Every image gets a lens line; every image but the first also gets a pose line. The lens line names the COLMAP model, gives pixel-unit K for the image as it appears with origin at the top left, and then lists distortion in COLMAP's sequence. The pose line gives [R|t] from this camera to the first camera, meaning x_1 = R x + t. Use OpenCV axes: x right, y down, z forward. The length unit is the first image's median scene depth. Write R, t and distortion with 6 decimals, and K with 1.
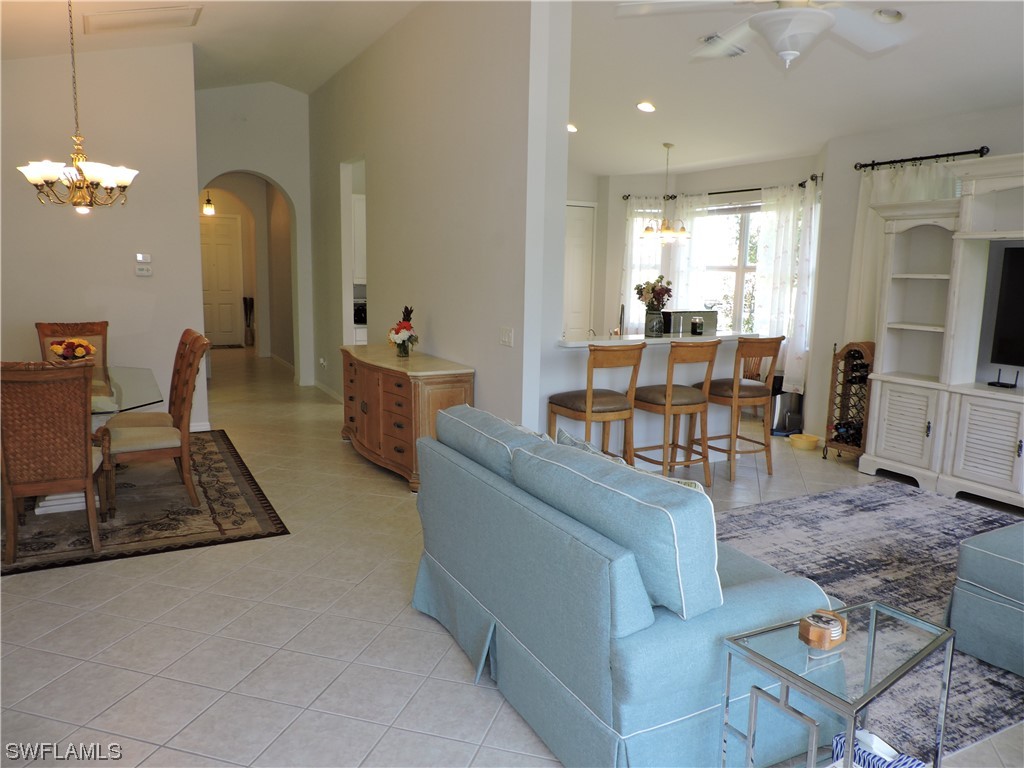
lens RADIAL K [[723.1, 0, 510.8], [0, 723.1, 389.2], [0, 0, 1]] dist [-0.021148, -0.010723]
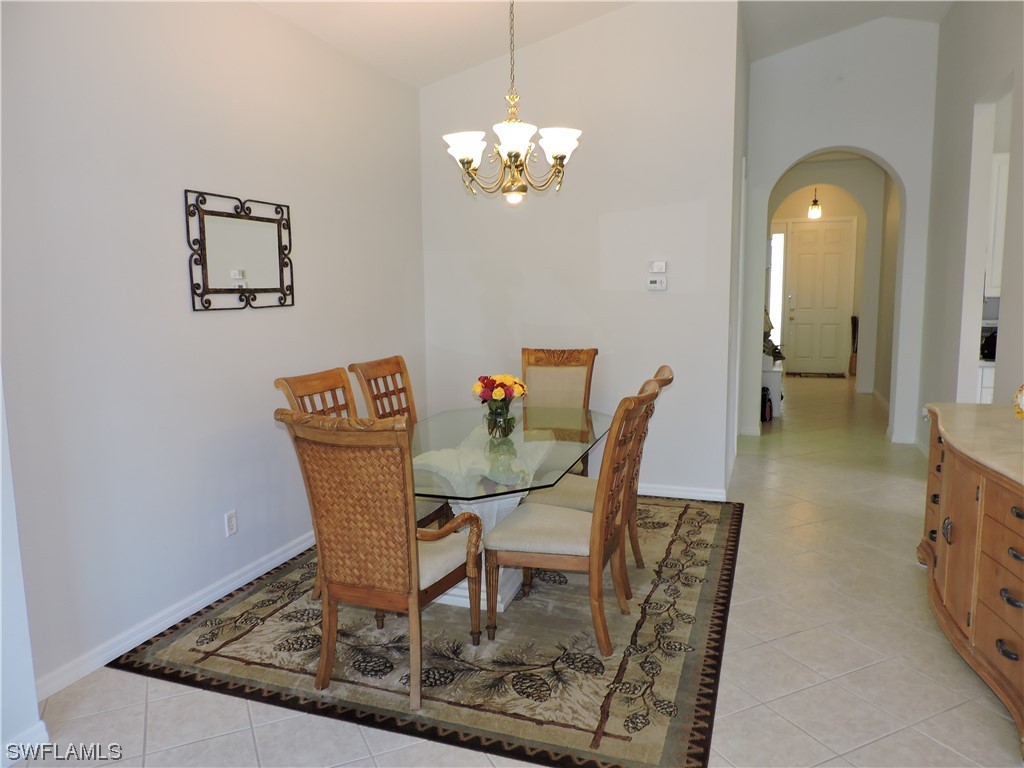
lens RADIAL K [[723.1, 0, 510.8], [0, 723.1, 389.2], [0, 0, 1]] dist [-0.021148, -0.010723]
pose [[0.664774, 0.072456, -0.743522, -0.043024], [-0.090664, 0.995753, 0.015975, -0.065721], [0.741522, 0.056791, 0.668520, 0.491367]]
